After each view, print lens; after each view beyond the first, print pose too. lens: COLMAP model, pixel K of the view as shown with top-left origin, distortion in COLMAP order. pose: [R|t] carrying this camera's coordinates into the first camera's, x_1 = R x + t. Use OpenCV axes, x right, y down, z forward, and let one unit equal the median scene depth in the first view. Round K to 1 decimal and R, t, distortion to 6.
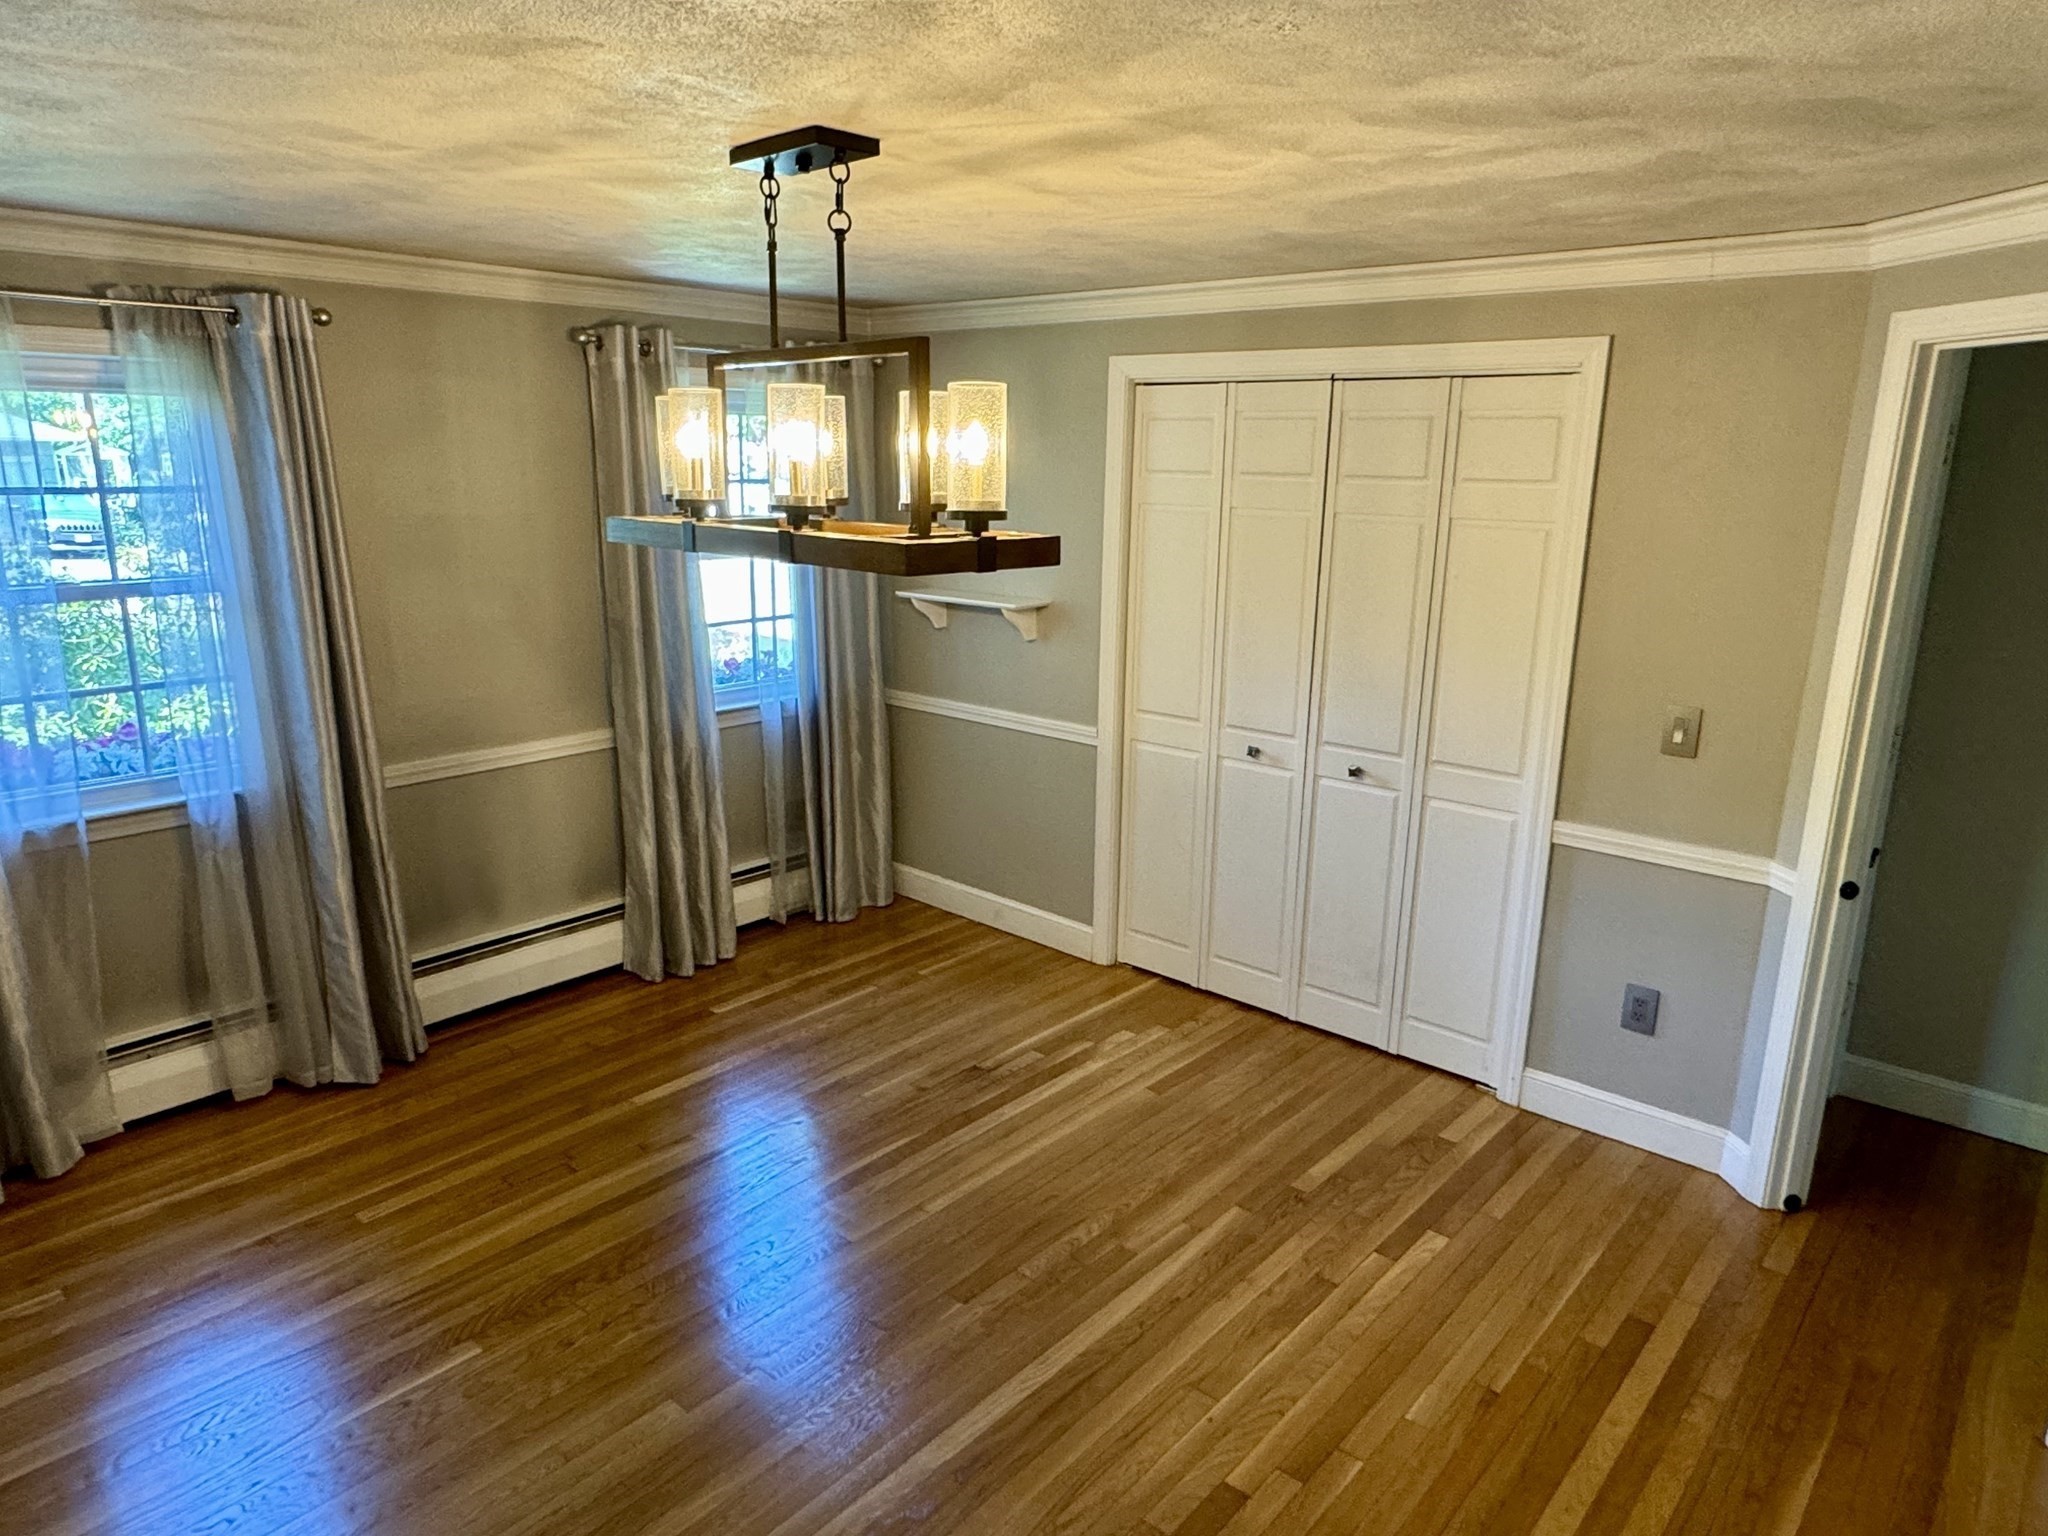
lens RADIAL K [[1249.8, 0, 1024.0], [0, 1249.8, 768.0], [0, 0, 1]] dist [-0.001577, -0.001159]
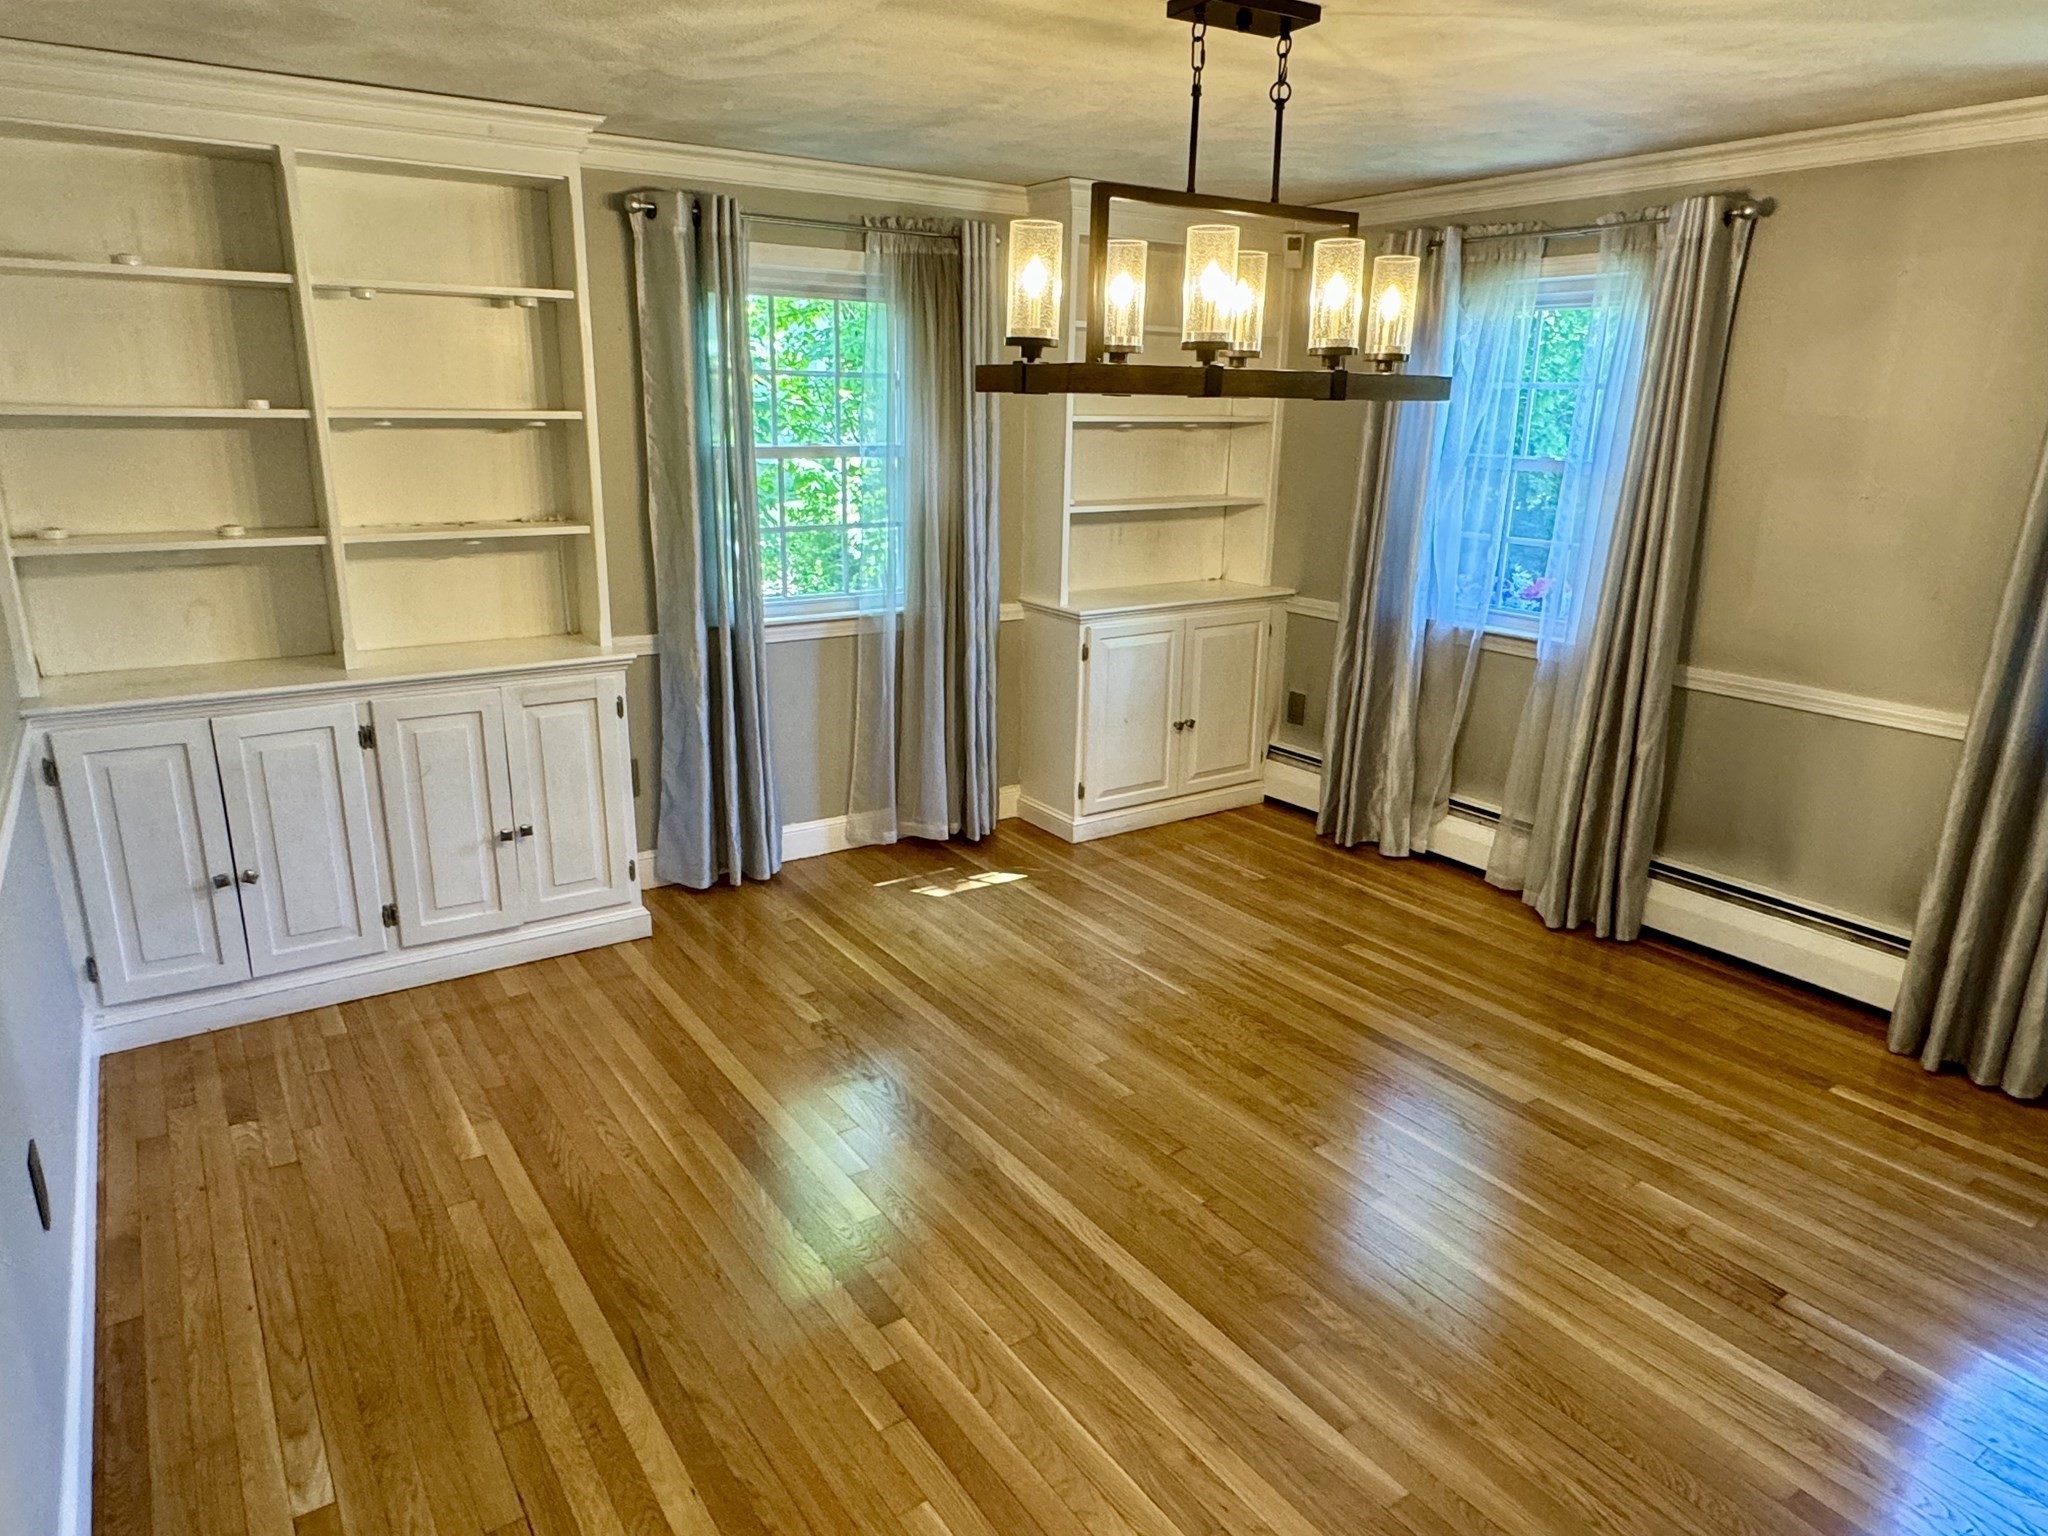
lens RADIAL K [[1271.7, 0, 1024.0], [0, 1271.7, 768.0], [0, 0, 1]] dist [-0.000837, -0.001272]
pose [[-0.234597, 0.253591, -0.938433, 0.650281], [-0.254161, 0.915792, 0.311010, -0.116382], [0.938279, 0.311475, -0.150389, 0.728919]]
